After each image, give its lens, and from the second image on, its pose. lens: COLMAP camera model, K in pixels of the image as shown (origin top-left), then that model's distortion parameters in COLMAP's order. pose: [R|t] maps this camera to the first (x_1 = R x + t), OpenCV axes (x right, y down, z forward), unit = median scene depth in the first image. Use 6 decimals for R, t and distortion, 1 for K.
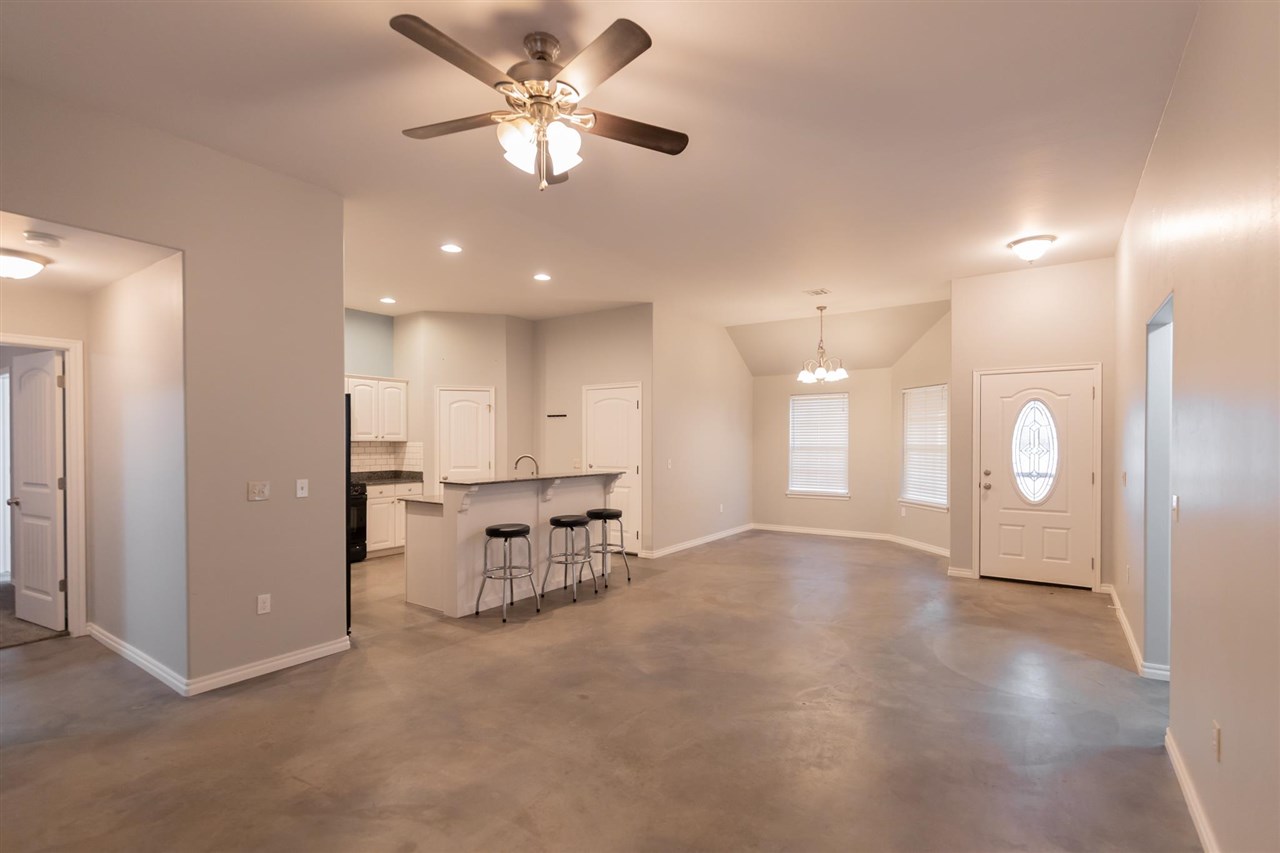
lens RADIAL K [[584.7, 0, 651.4], [0, 584.7, 444.5], [0, 0, 1]] dist [-0.001832, -0.000060]
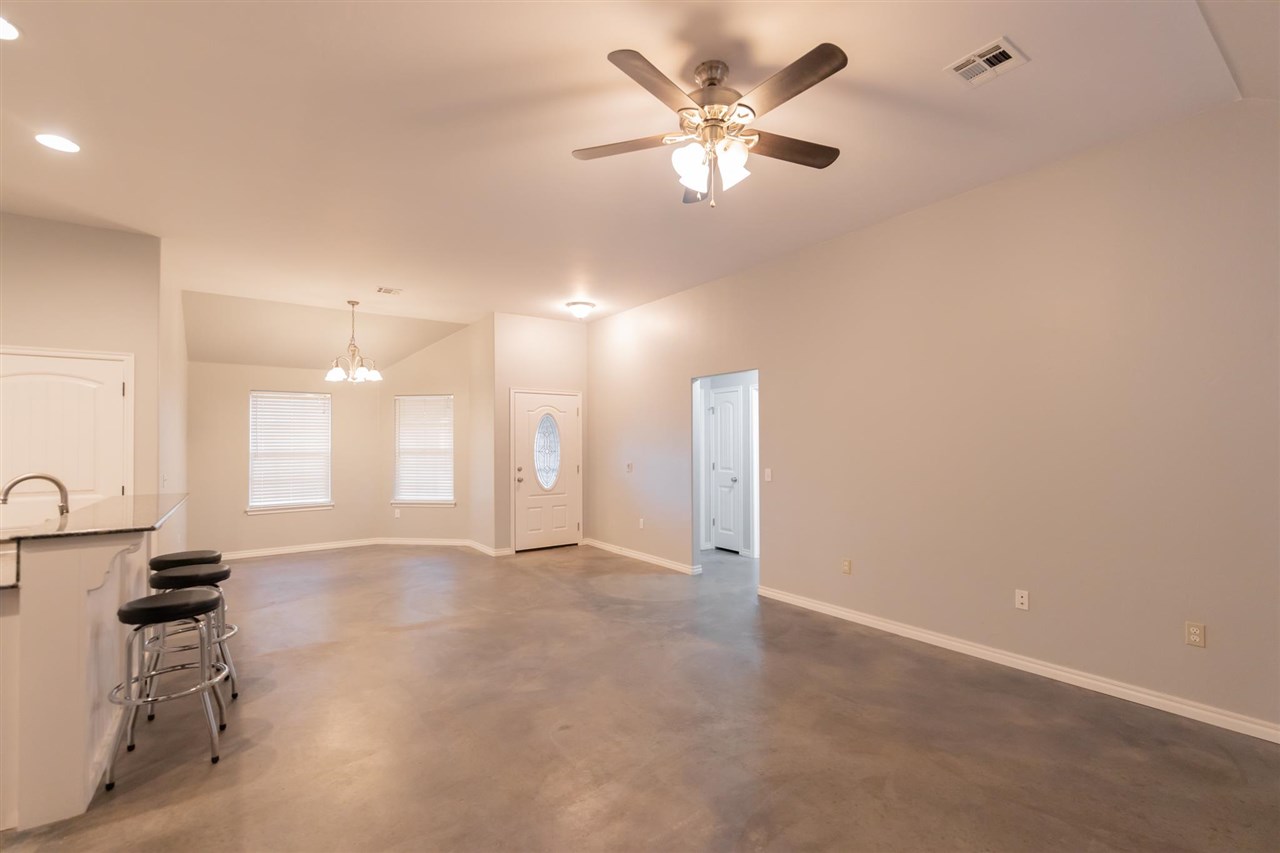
lens RADIAL K [[562.6, 0, 648.3], [0, 562.6, 436.5], [0, 0, 1]] dist [0.001606, 0.000243]
pose [[0.337453, 0.010537, 0.941283, -0.484322], [0.012207, 0.999804, -0.015568, -0.000454], [-0.941263, 0.016743, 0.337258, 0.314378]]
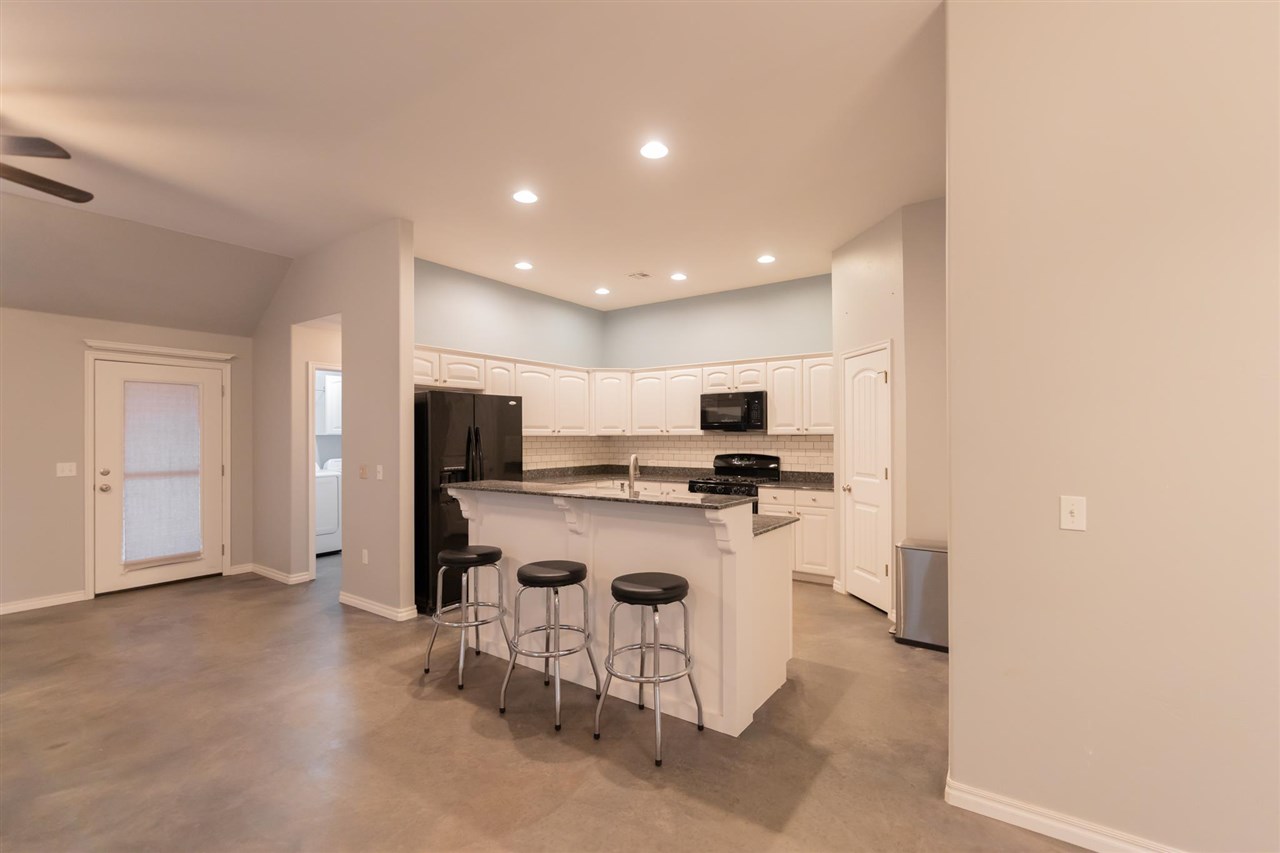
lens RADIAL K [[550.6, 0, 657.6], [0, 550.6, 434.7], [0, 0, 1]] dist [0.001484, 0.000298]
pose [[0.000153, -0.003899, -0.999992, 0.354532], [-0.004035, 0.999984, -0.003899, -0.001669], [0.999992, 0.004036, 0.000137, 0.994733]]
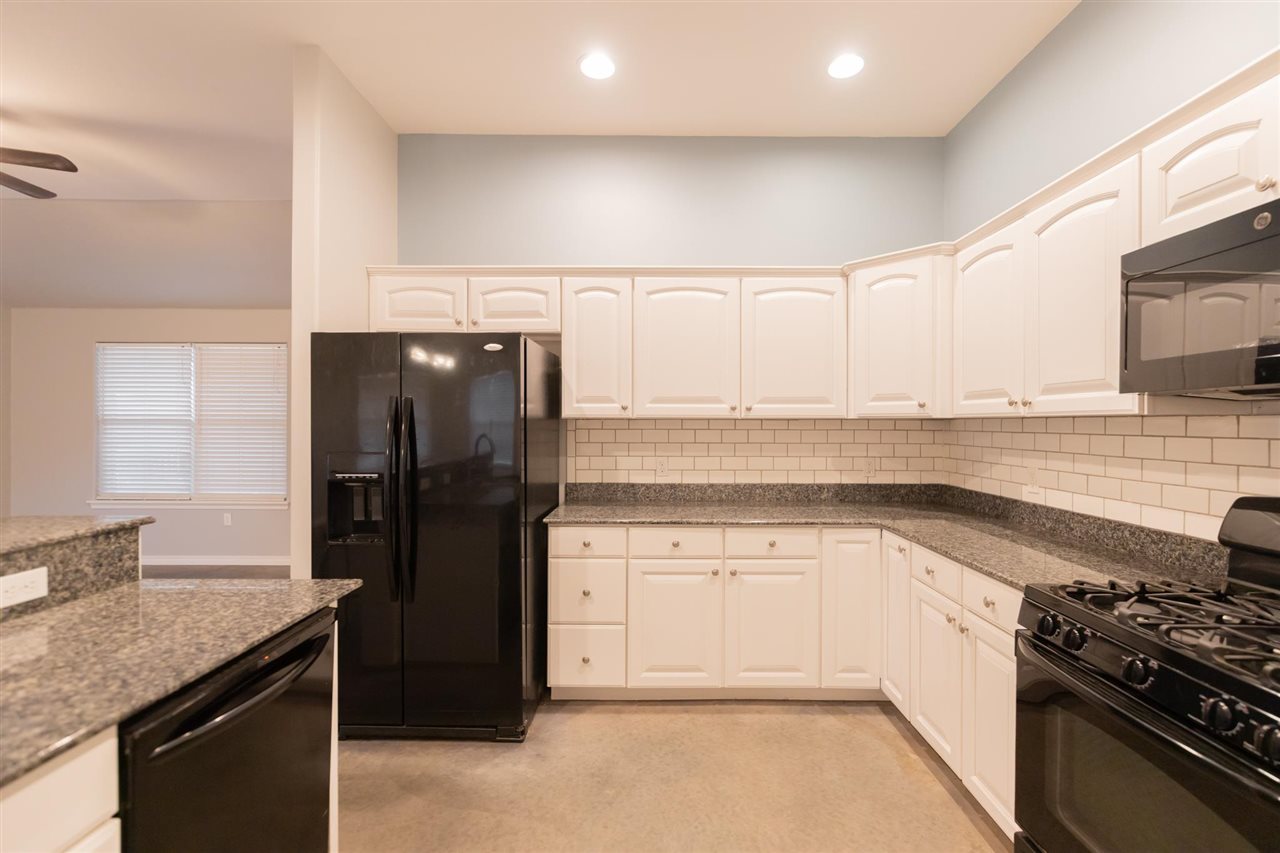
lens RADIAL K [[551.0, 0, 651.3], [0, 551.0, 425.5], [0, 0, 1]] dist [0.001138, 0.000214]
pose [[-0.827197, -0.001316, -0.561911, -0.340097], [-0.008818, 0.999905, 0.010639, -0.000347], [0.561843, 0.013756, -0.827129, 1.169132]]
